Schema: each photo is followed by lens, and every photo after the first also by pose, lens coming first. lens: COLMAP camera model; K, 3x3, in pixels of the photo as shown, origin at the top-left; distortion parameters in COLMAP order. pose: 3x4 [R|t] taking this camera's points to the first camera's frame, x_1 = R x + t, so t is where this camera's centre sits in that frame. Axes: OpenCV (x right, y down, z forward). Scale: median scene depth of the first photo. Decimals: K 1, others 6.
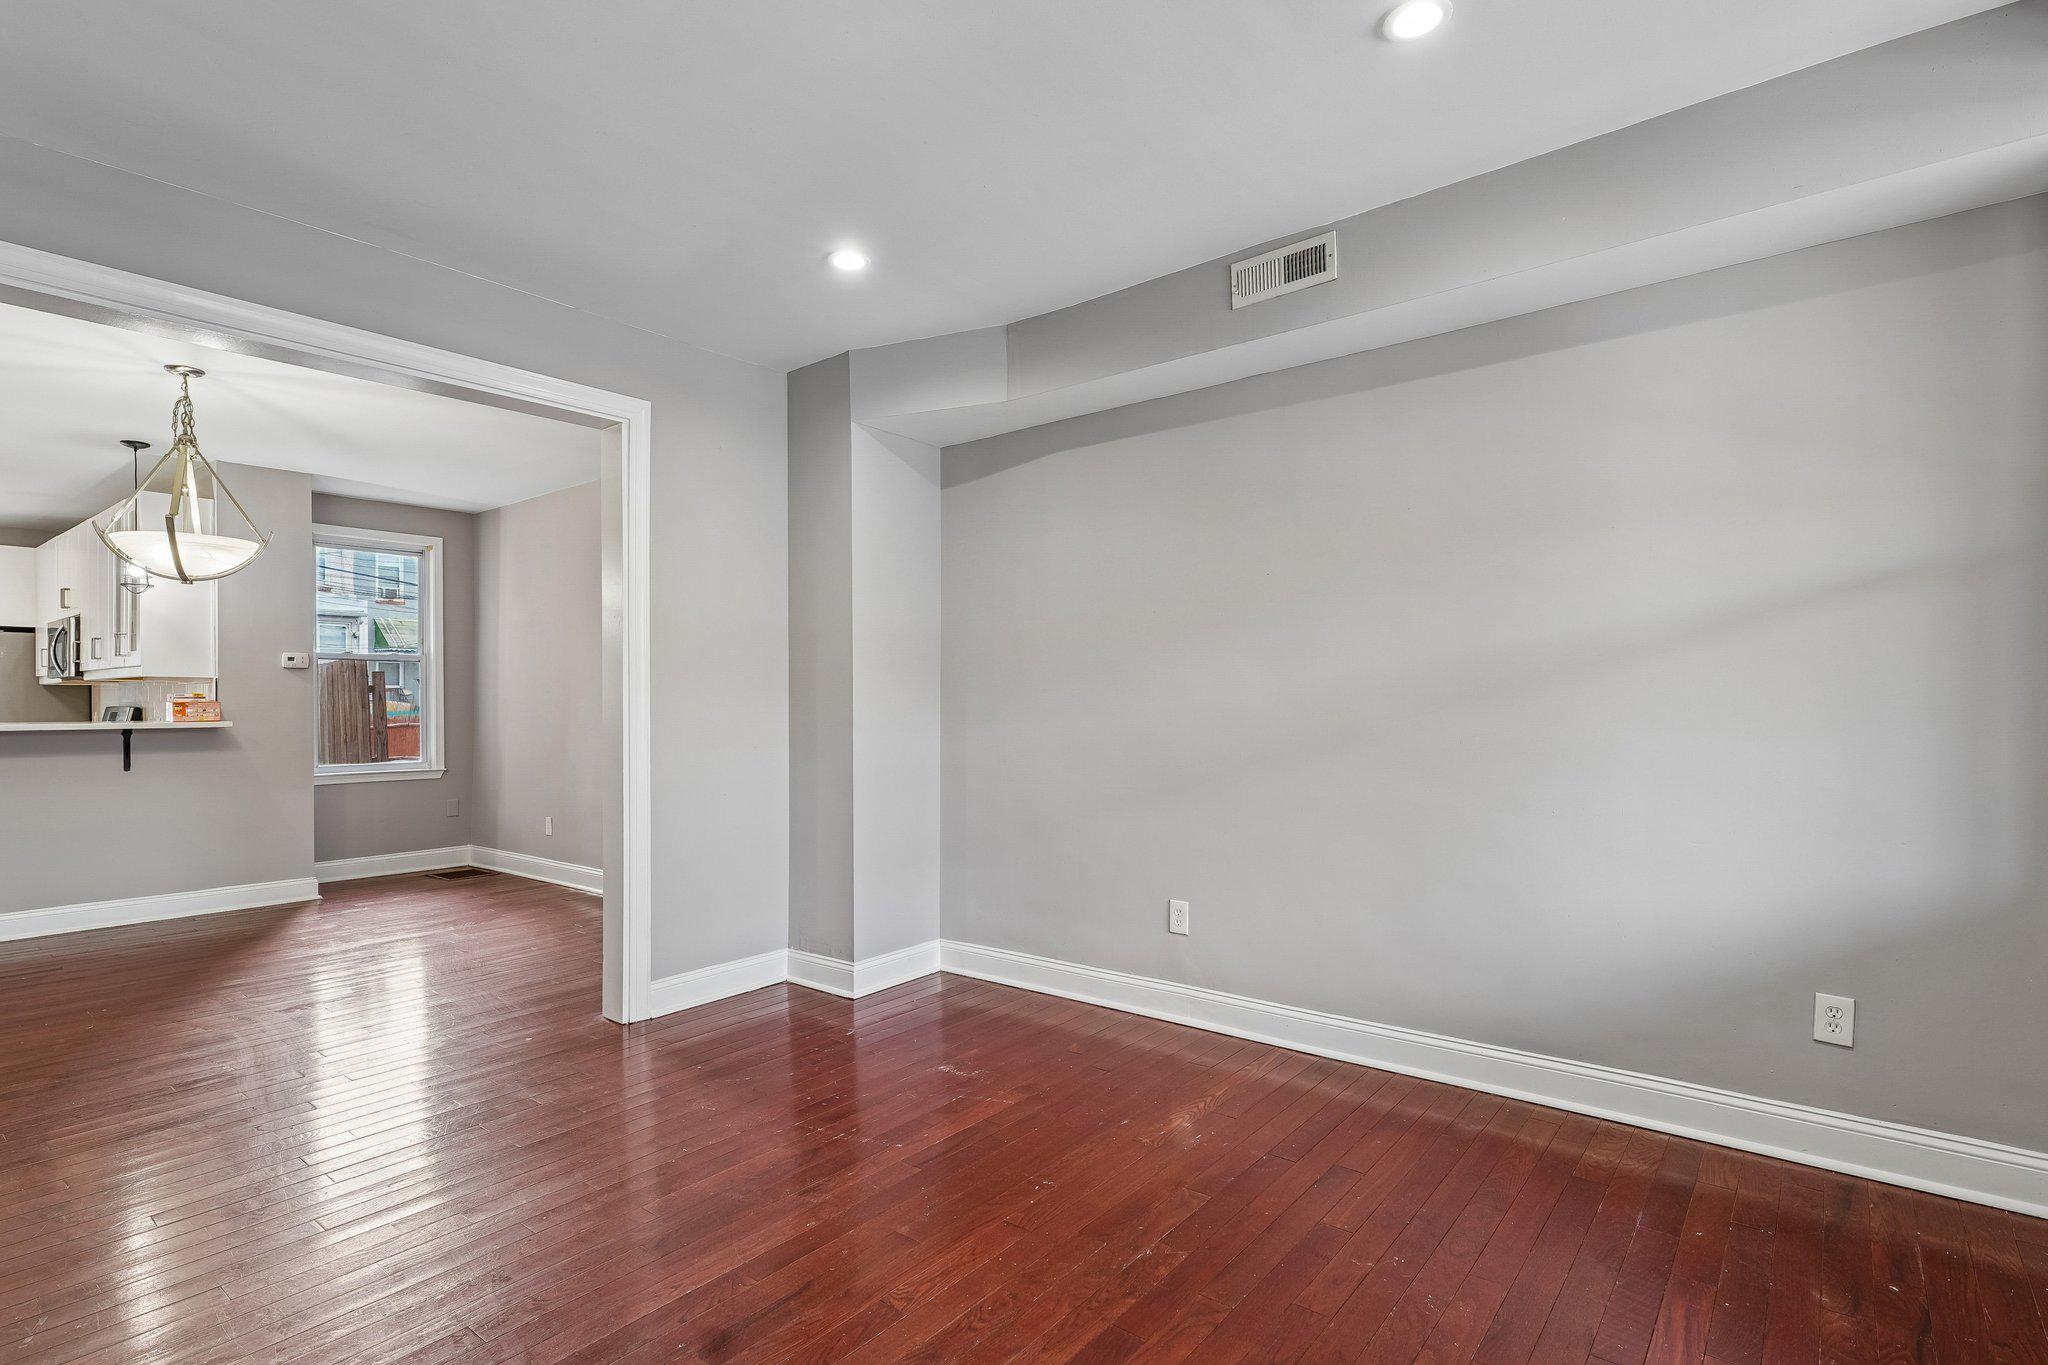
lens RADIAL K [[995.7, 0, 1024.5], [0, 995.7, 700.3], [0, 0, 1]] dist [0.004035, -0.001417]
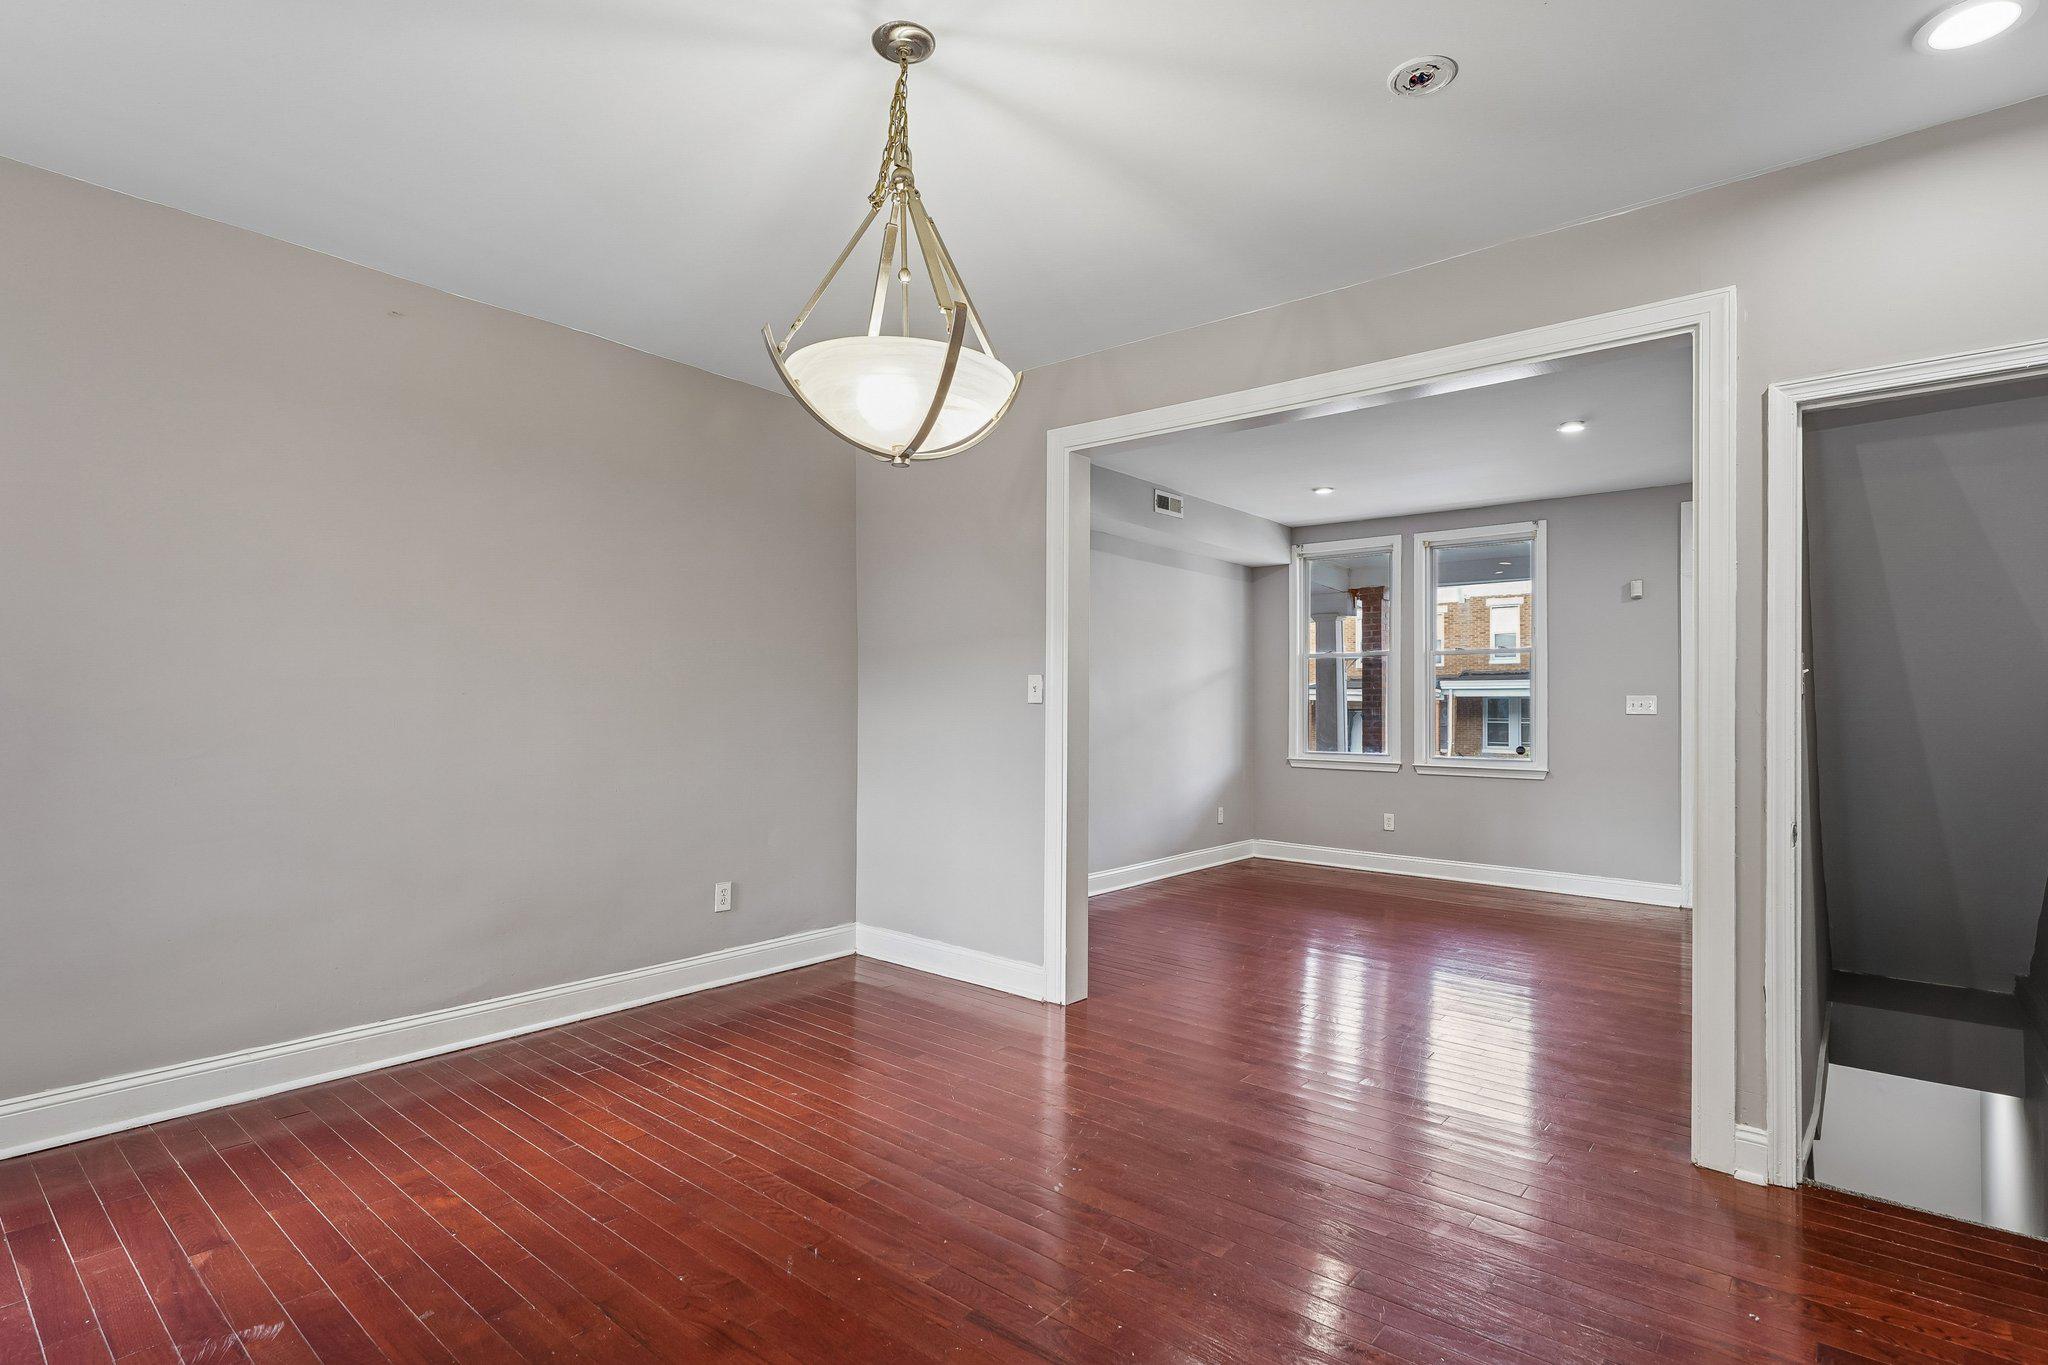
lens RADIAL K [[995.7, 0, 1021.4], [0, 995.7, 708.4], [0, 0, 1]] dist [0.004035, -0.001417]
pose [[0.047247, 0.000819, 0.998883, -1.933158], [-0.022700, 0.999742, 0.000254, 0.004164], [-0.998625, -0.022686, 0.047253, 1.258207]]
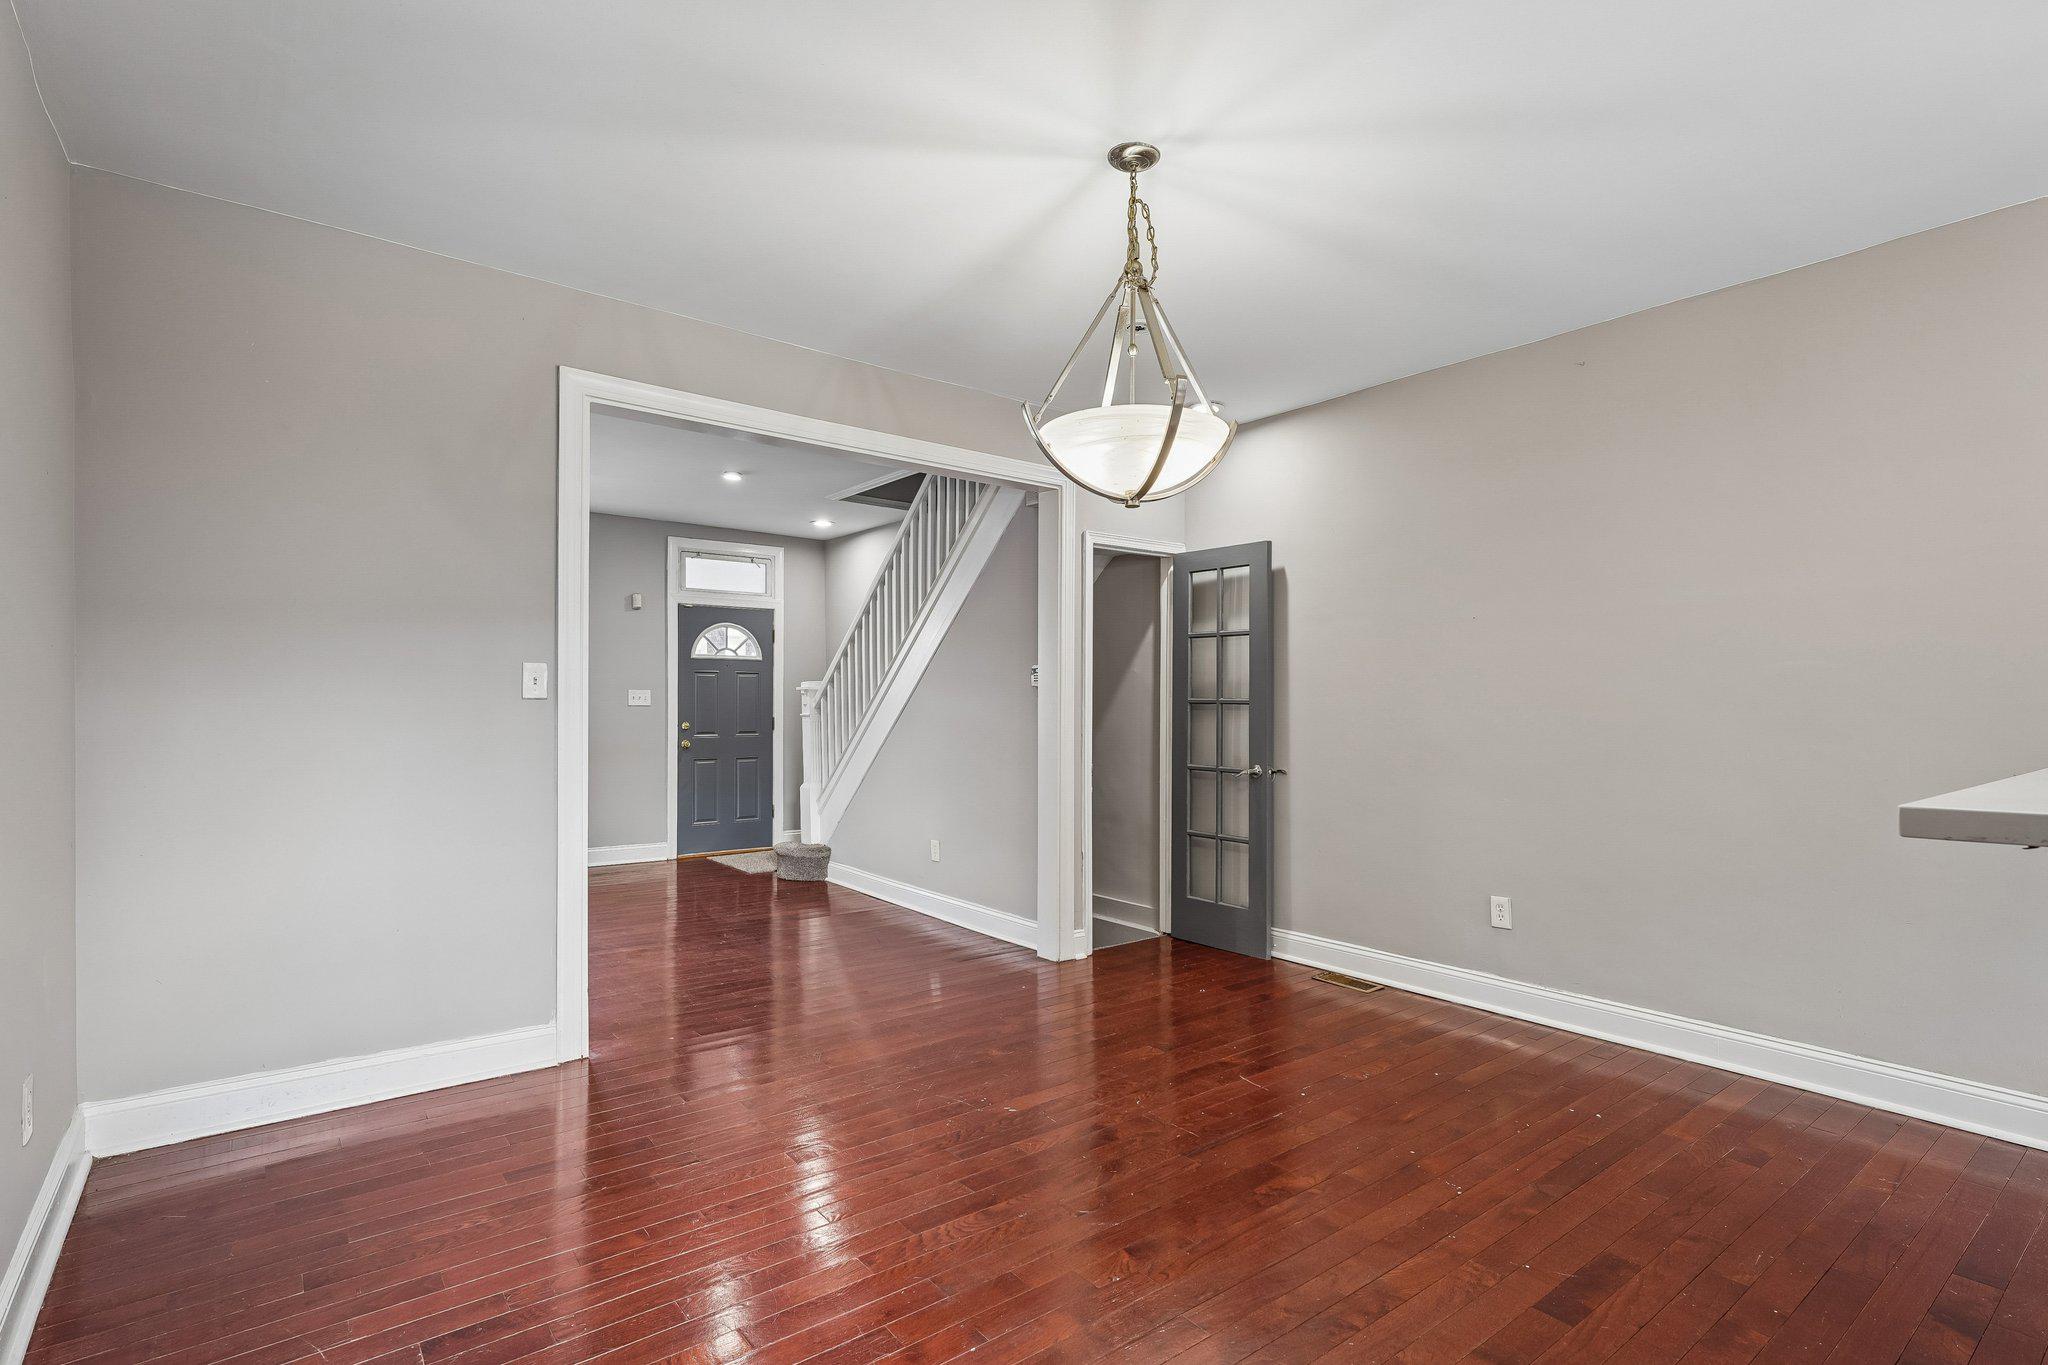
lens RADIAL K [[995.7, 0, 1030.9], [0, 995.7, 690.3], [0, 0, 1]] dist [0.004035, -0.001417]
pose [[-0.969766, 0.003003, 0.244017, -1.343862], [-0.004164, 0.999575, -0.028847, 0.017386], [-0.244000, -0.028991, -0.969342, 2.254476]]
